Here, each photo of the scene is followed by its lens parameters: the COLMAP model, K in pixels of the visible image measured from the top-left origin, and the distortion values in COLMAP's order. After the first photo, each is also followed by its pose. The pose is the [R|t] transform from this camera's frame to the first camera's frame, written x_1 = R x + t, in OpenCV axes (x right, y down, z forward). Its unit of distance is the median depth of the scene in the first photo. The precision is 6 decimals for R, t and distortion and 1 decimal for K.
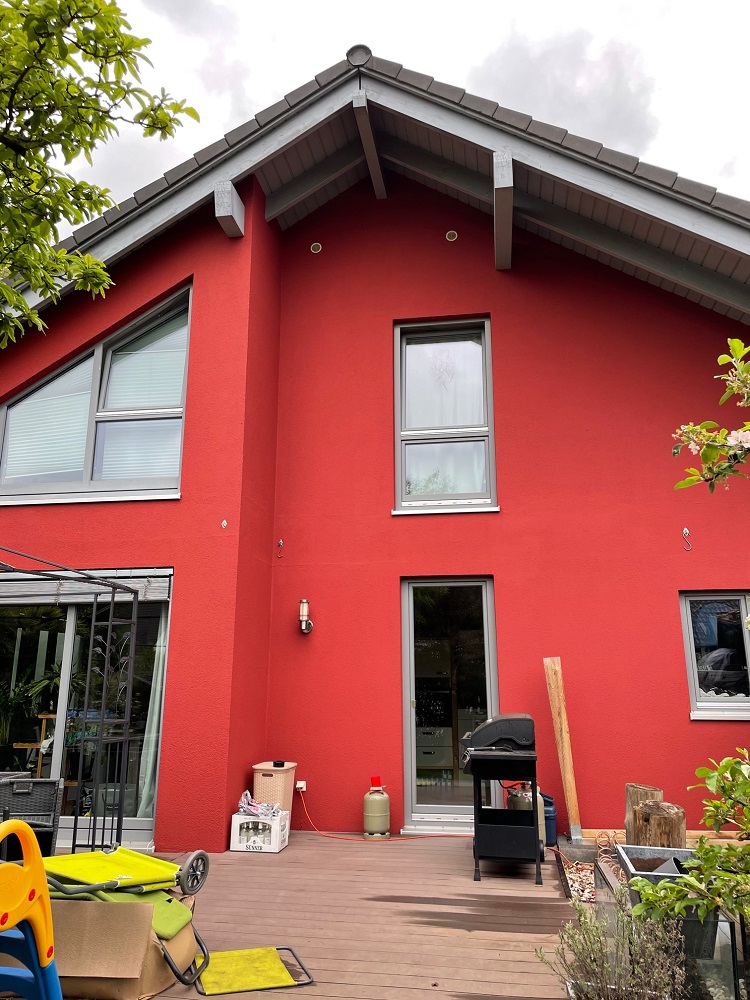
lens RADIAL K [[772.0, 0, 366.1], [0, 772.0, 491.4], [0, 0, 1]] dist [0.082640, -0.114023]
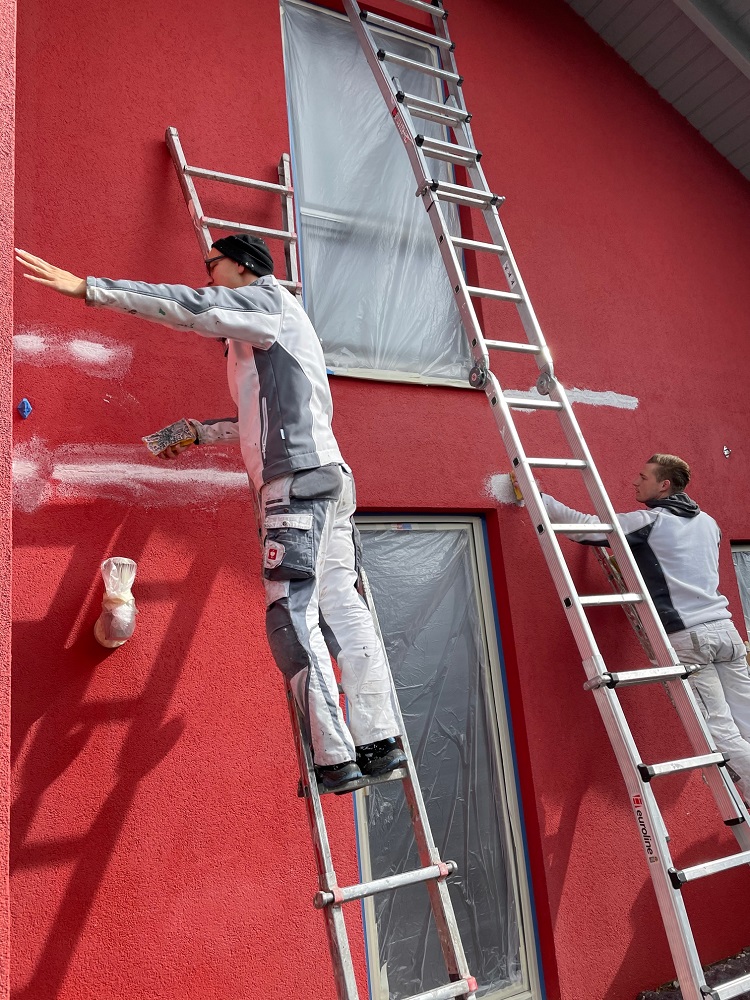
lens RADIAL K [[772.0, 0, 374.3], [0, 772.0, 492.1], [0, 0, 1]] dist [0.082640, -0.114023]
pose [[0.795004, 0.052255, 0.604349, -0.214136], [-0.062696, 0.998025, -0.003818, 0.103954], [-0.603355, -0.034855, 0.796711, 0.642882]]
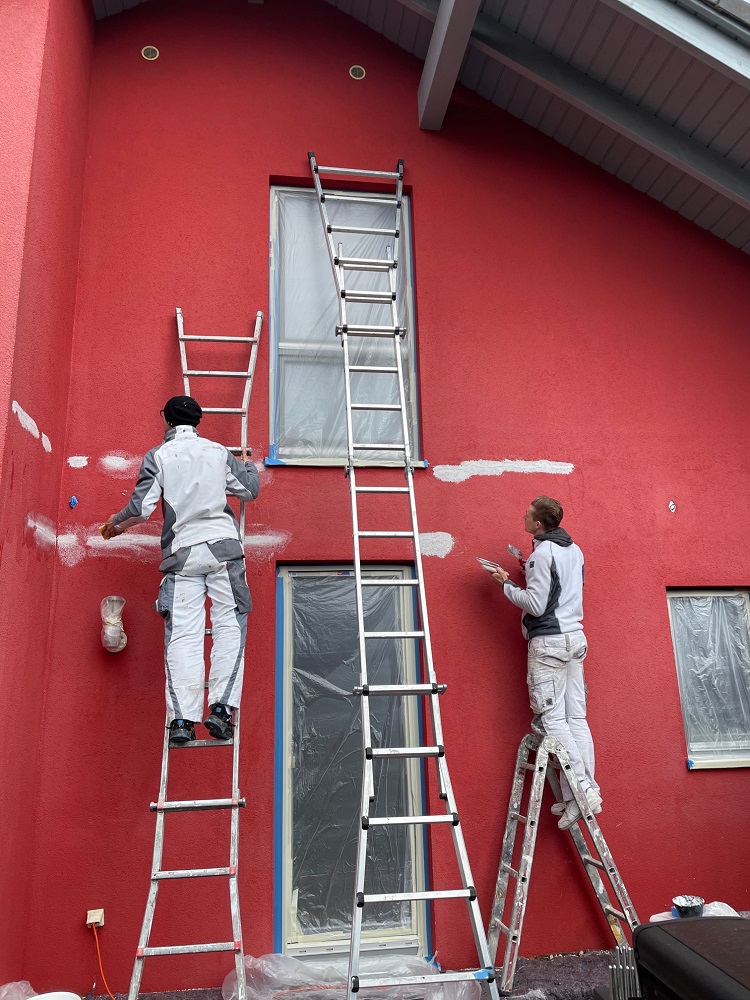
lens RADIAL K [[772.0, 0, 373.3], [0, 772.0, 488.1], [0, 0, 1]] dist [0.082640, -0.114023]
pose [[0.953709, 0.050512, 0.296457, -0.073493], [-0.048945, 0.998721, -0.012710, 0.055937], [-0.296720, -0.002389, 0.954961, 0.377632]]
